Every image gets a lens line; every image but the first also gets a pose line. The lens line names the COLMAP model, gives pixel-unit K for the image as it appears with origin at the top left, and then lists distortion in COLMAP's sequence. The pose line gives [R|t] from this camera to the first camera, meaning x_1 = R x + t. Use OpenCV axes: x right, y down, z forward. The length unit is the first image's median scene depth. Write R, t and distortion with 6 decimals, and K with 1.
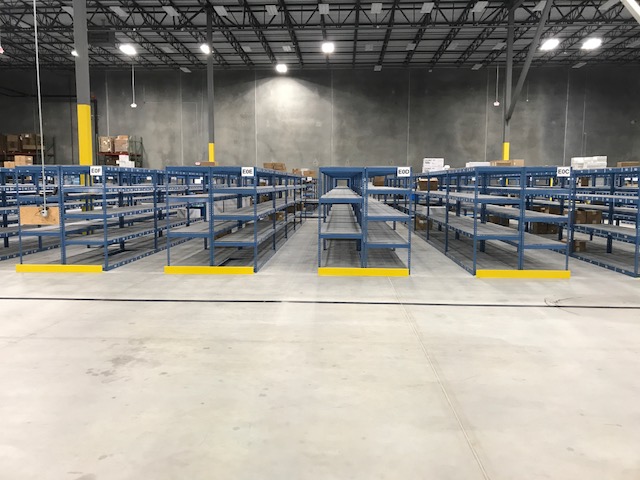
lens RADIAL K [[513.4, 0, 316.6], [0, 513.4, 238.4], [0, 0, 1]] dist [0.009170, -0.024295]
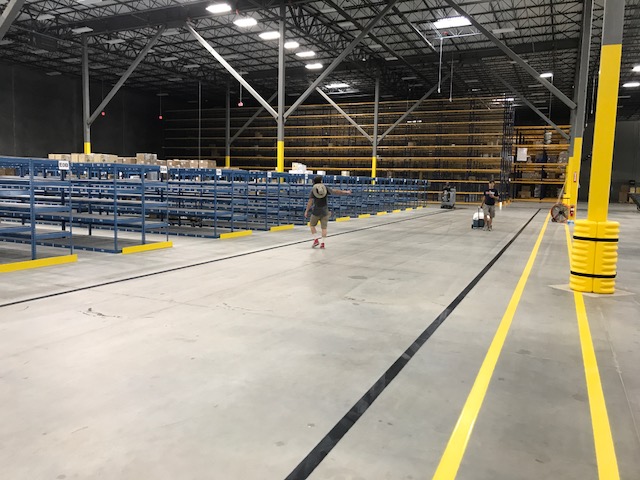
lens RADIAL K [[513.4, 0, 322.2], [0, 513.4, 239.8], [0, 0, 1]] dist [0.009170, -0.024295]
pose [[0.428289, -0.096897, 0.898432, -5.638545], [0.079273, 0.994430, 0.069461, -0.051517], [-0.900158, 0.041472, 0.433585, 0.397277]]
